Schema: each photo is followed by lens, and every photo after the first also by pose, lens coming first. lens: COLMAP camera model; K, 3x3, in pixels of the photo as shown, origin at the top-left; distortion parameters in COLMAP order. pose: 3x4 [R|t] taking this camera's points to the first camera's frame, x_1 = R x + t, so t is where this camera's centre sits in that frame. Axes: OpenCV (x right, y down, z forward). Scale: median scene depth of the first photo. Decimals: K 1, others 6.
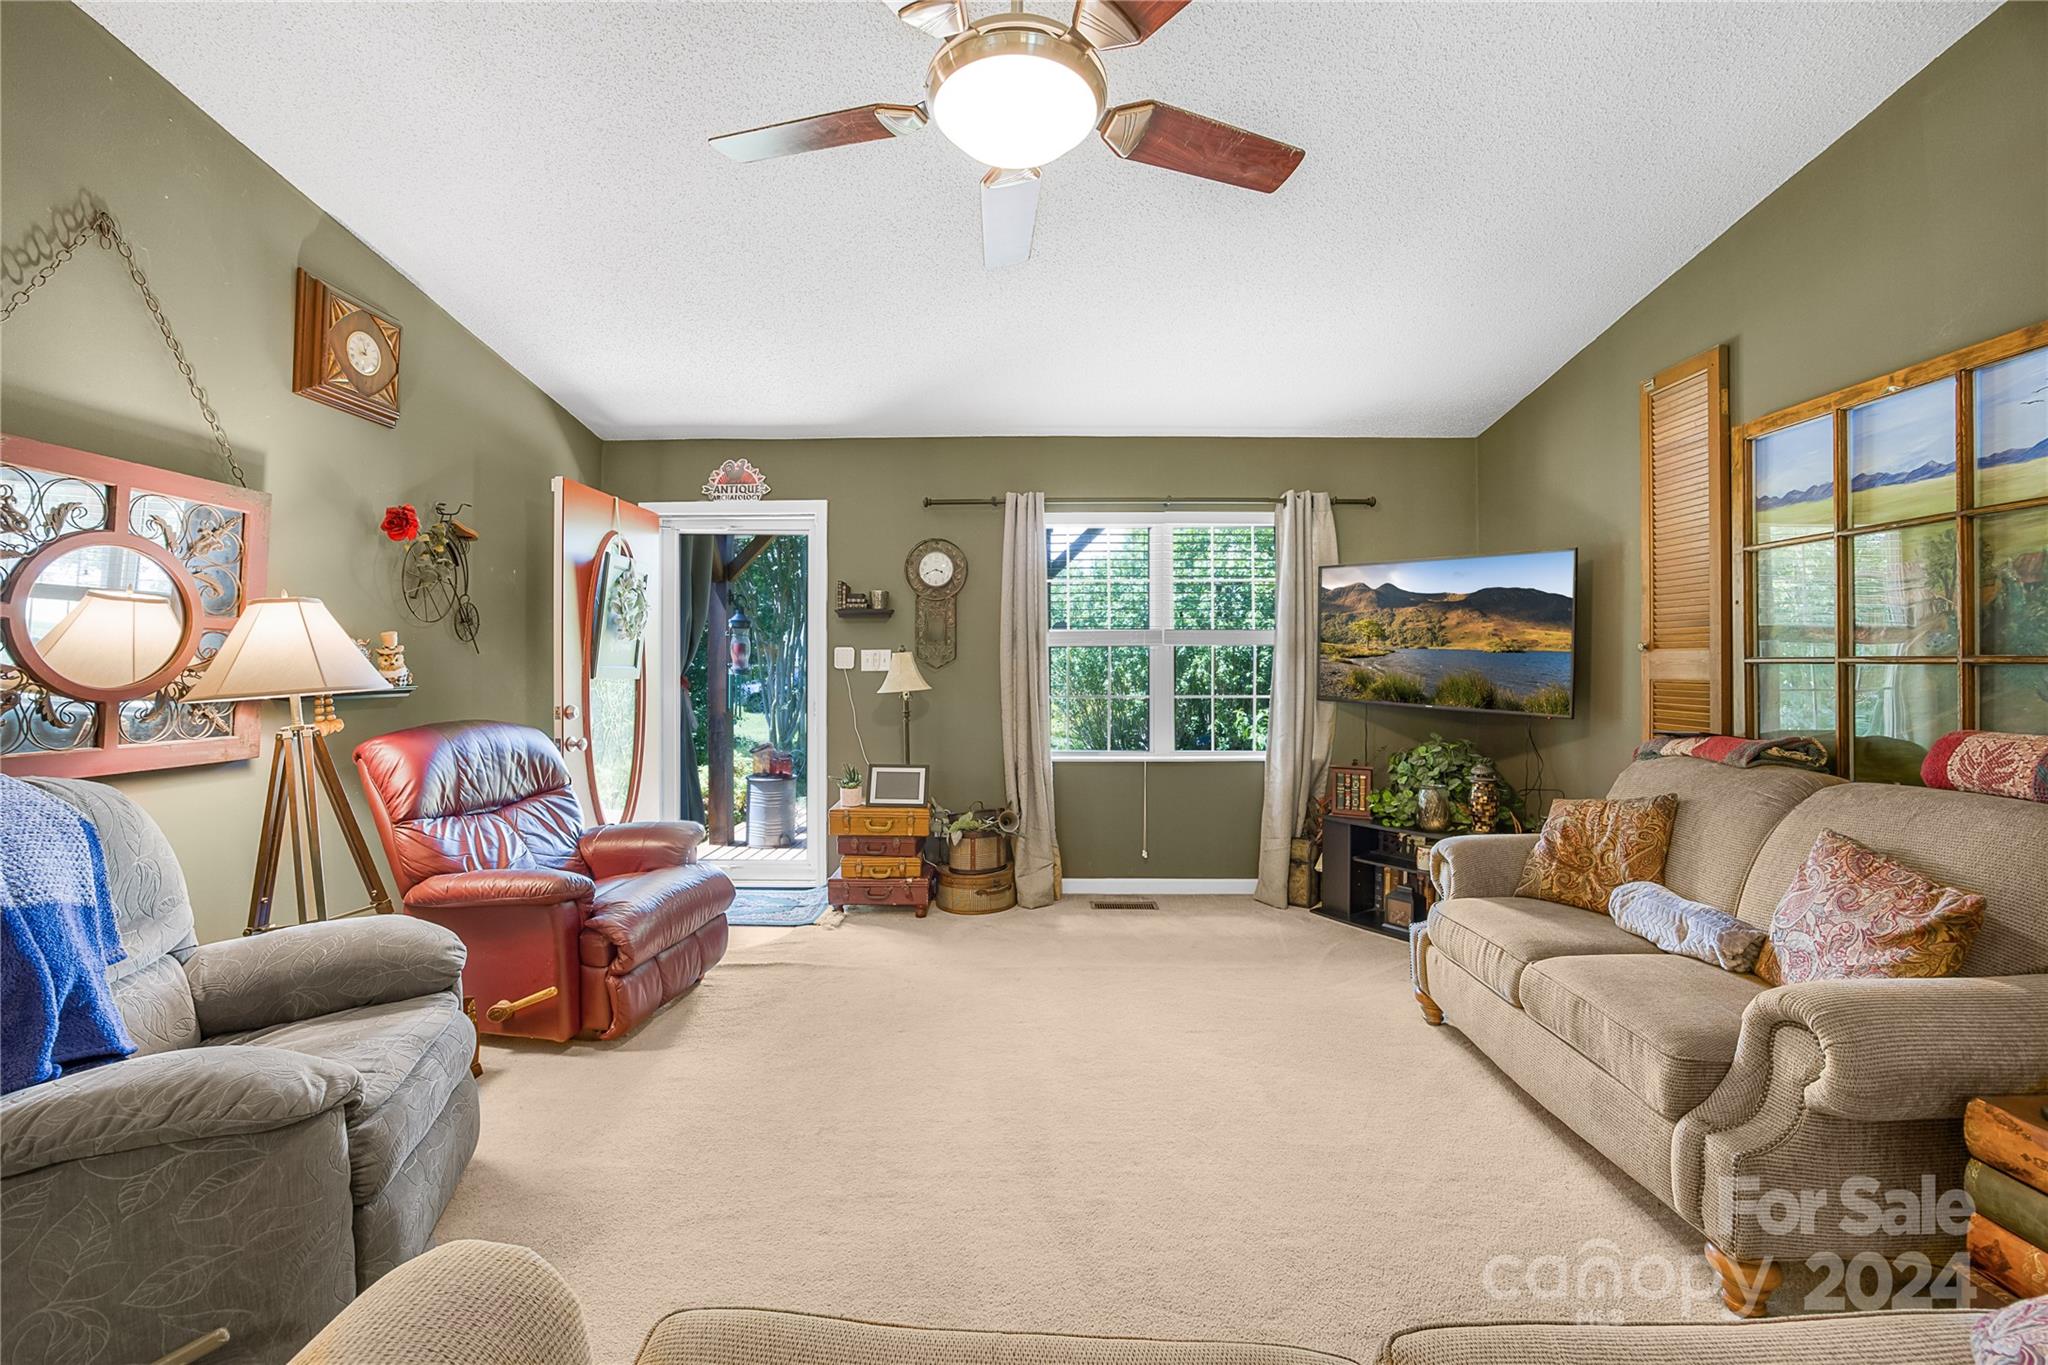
lens RADIAL K [[834.9, 0, 1011.1], [0, 834.9, 663.4], [0, 0, 1]] dist [-0.000806, 0.001297]
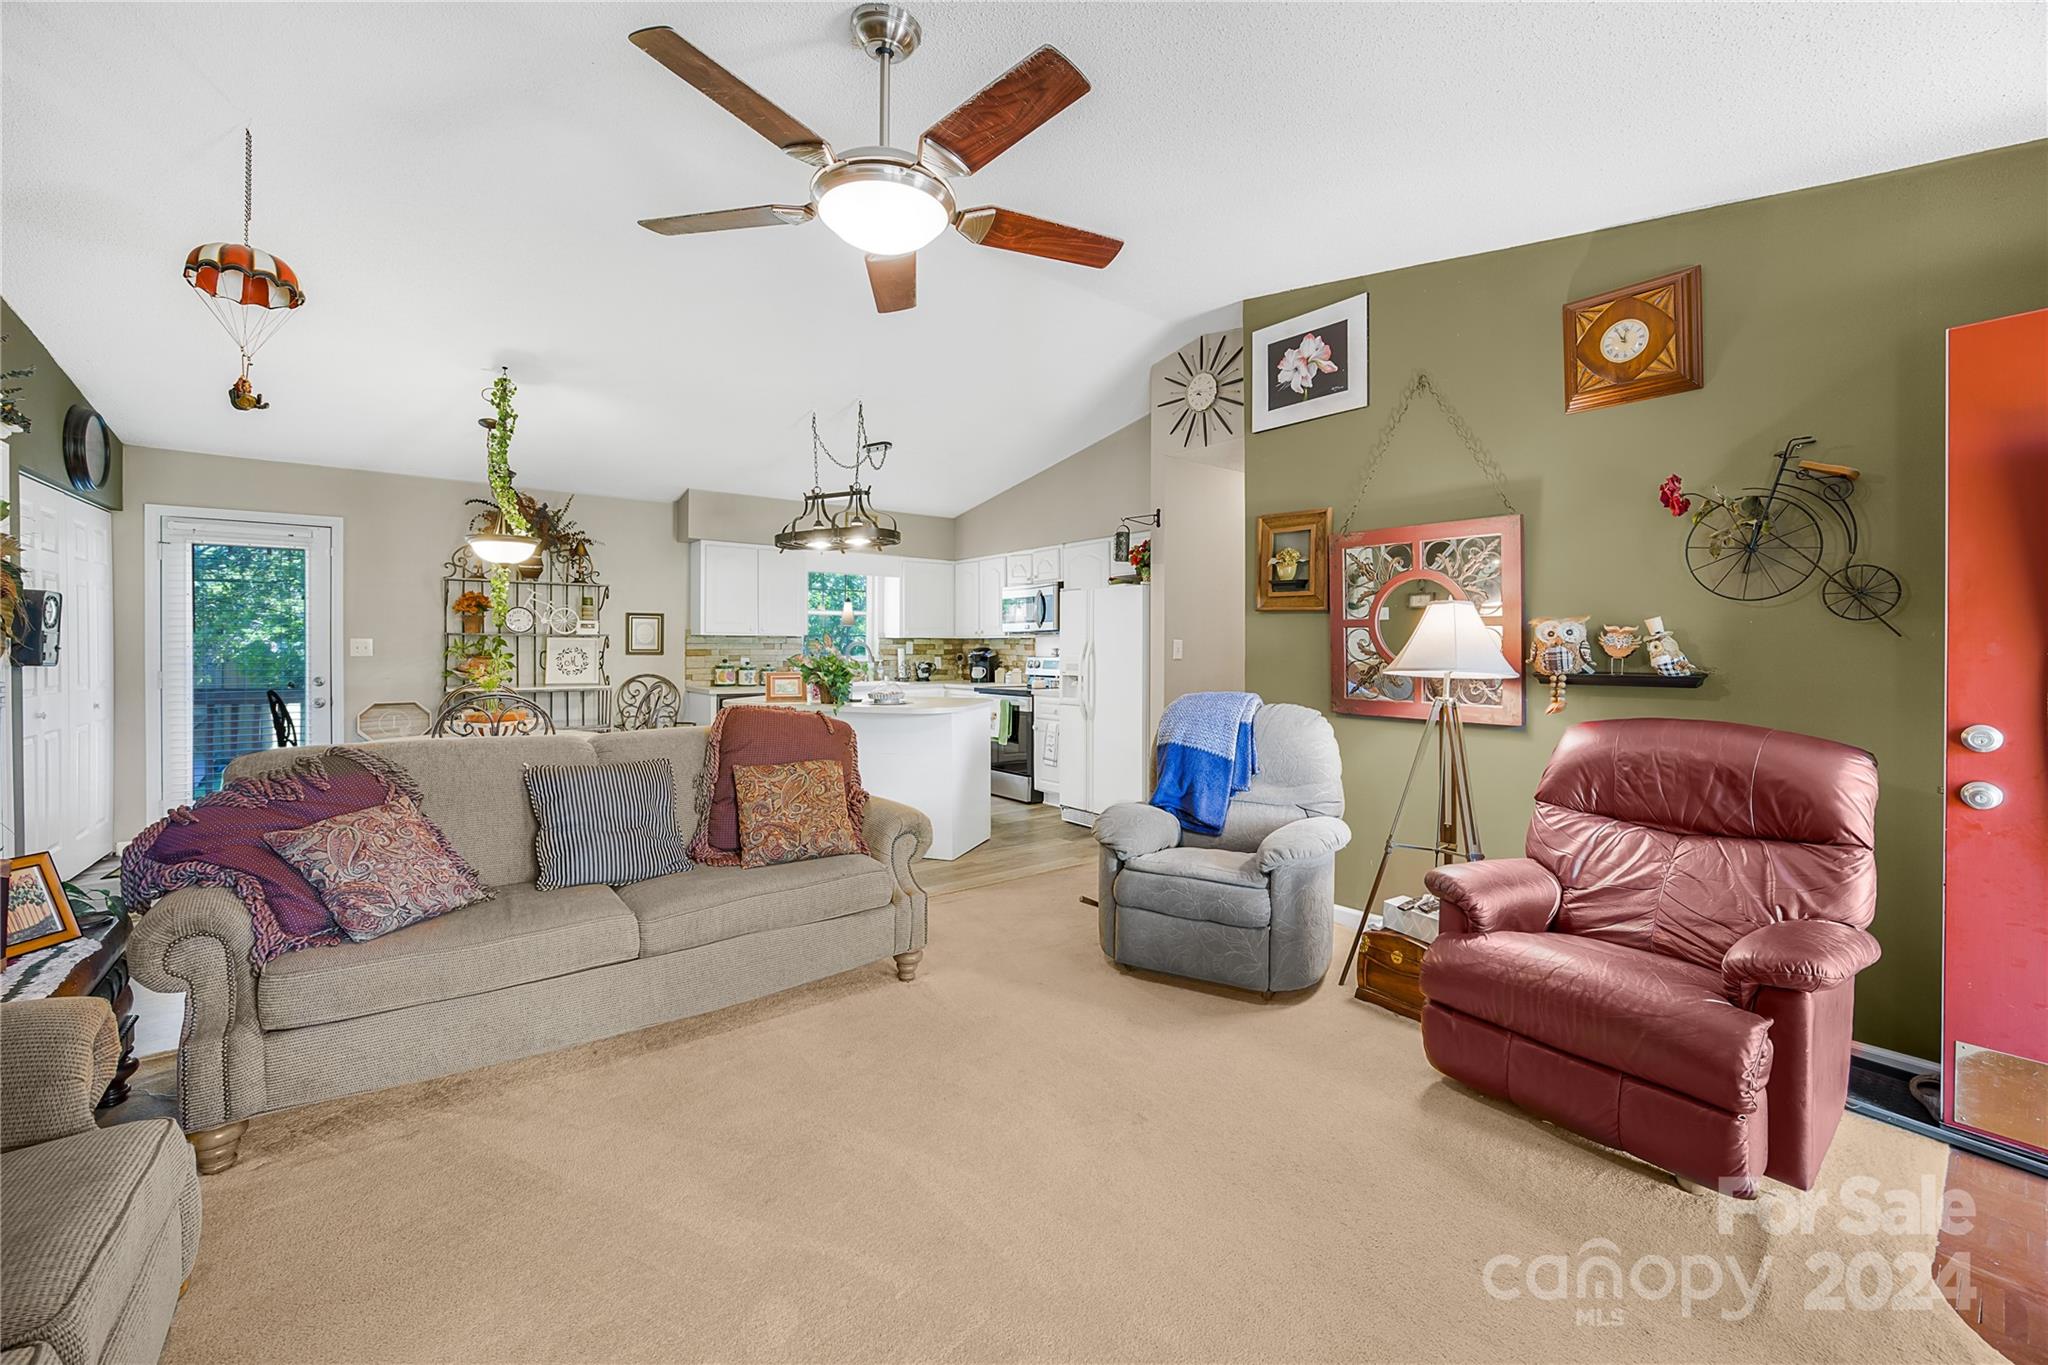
lens RADIAL K [[808.8, 0, 1022.8], [0, 808.8, 658.6], [0, 0, 1]] dist [-0.047076, 0.016132]
pose [[-0.764668, 0.004196, -0.644411, 0.284931], [-0.002427, 0.999953, 0.009392, 0.001462], [0.644420, 0.008746, -0.764622, 0.928778]]
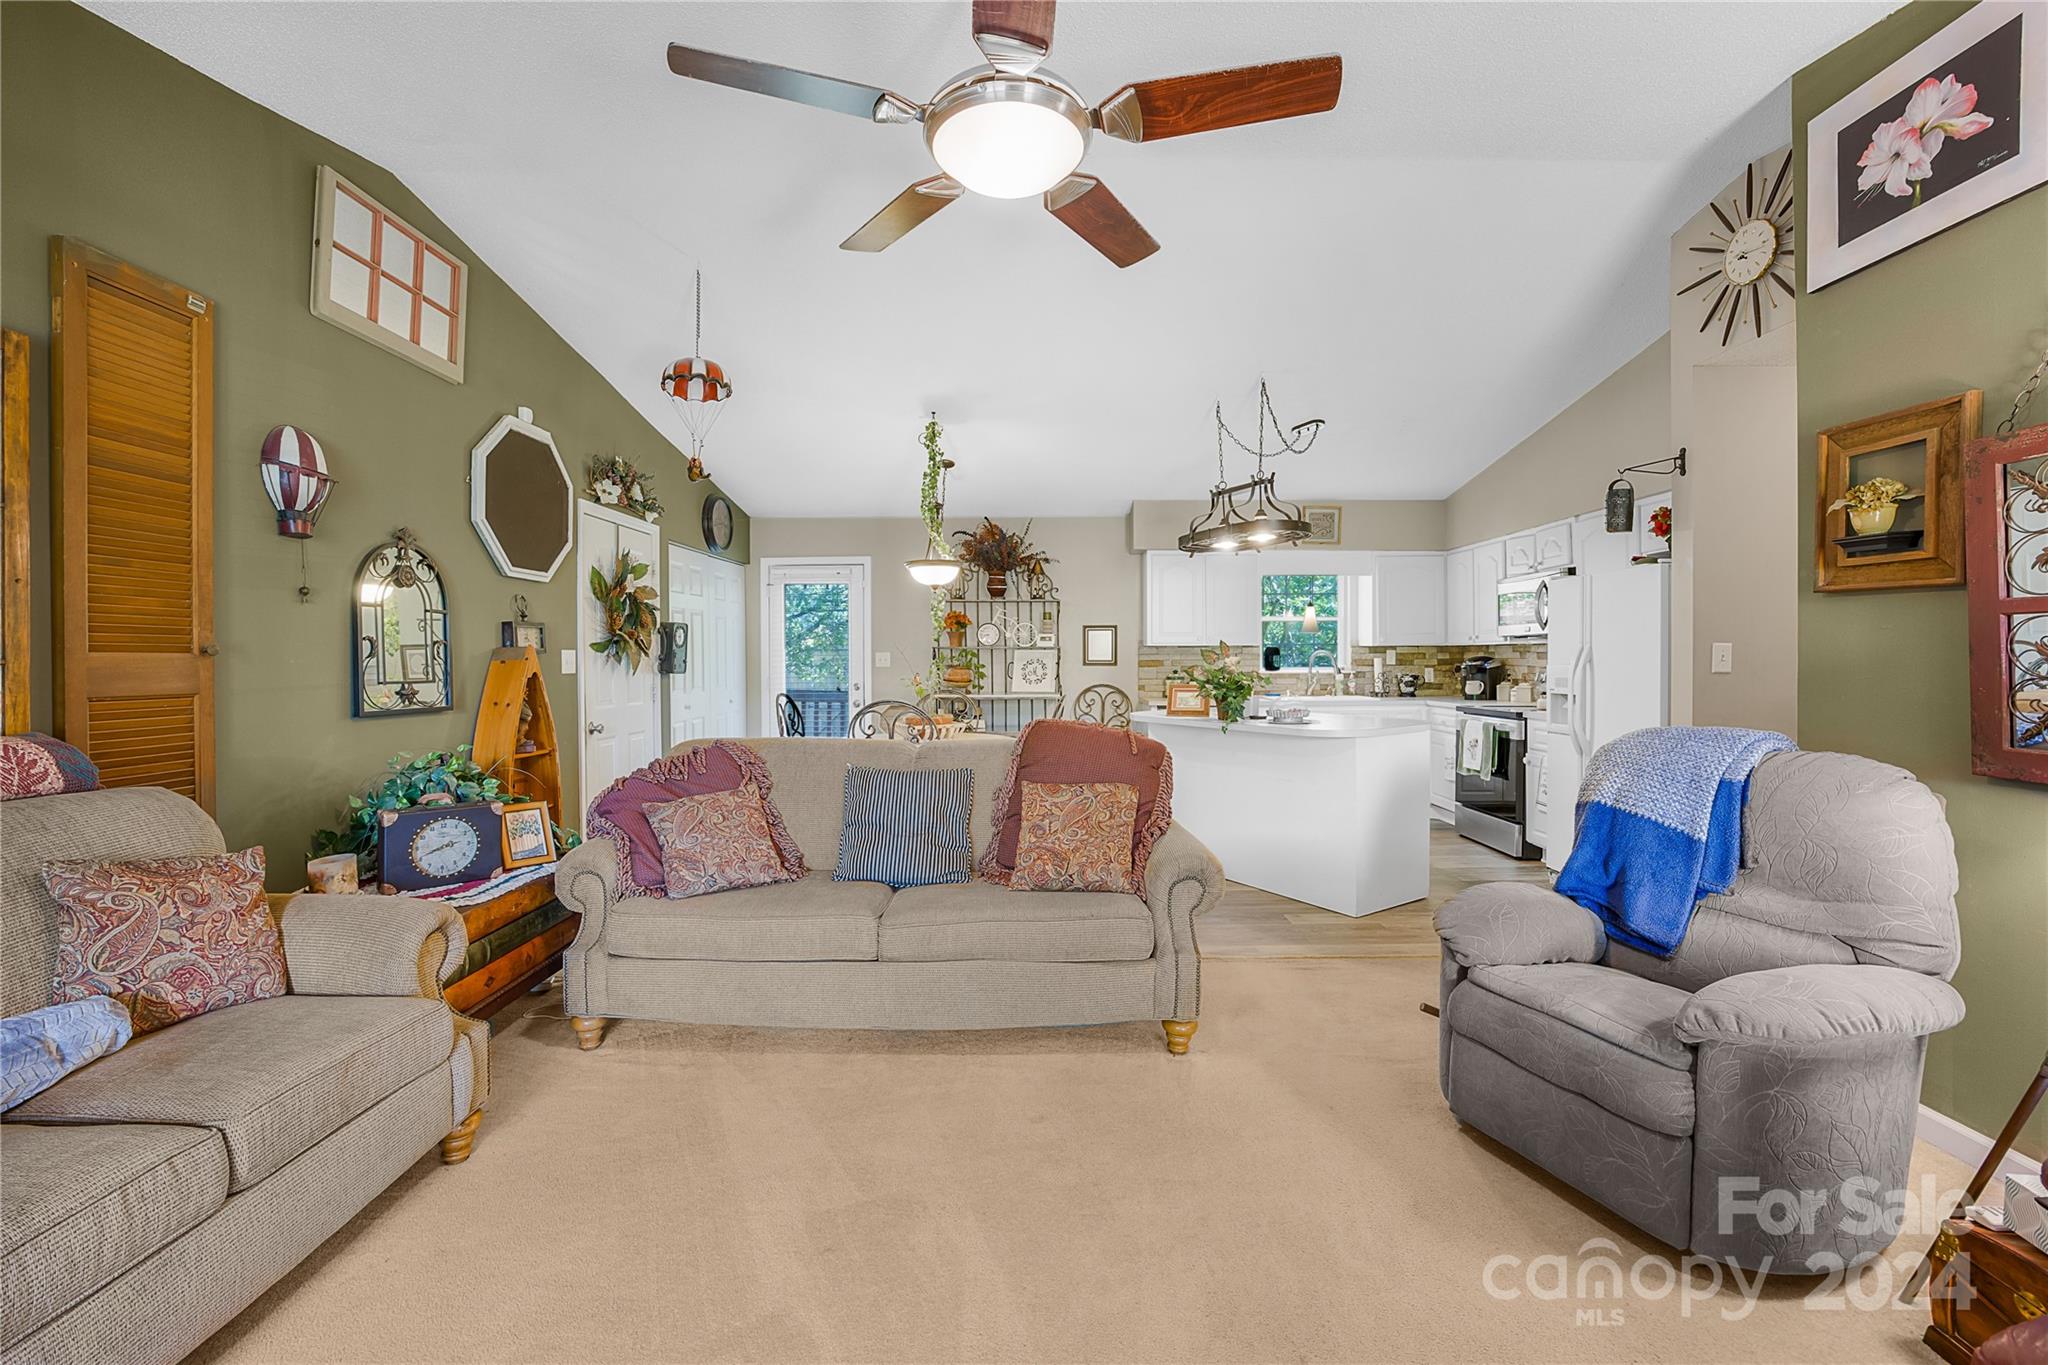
lens RADIAL K [[823.1, 0, 1032.9], [0, 823.1, 671.4], [0, 0, 1]] dist [-0.045434, 0.013247]
pose [[-0.999597, 0.002297, -0.028309, 0.005062], [0.001939, 0.999918, 0.012666, 0.000858], [0.028336, 0.012606, -0.999519, 0.921251]]
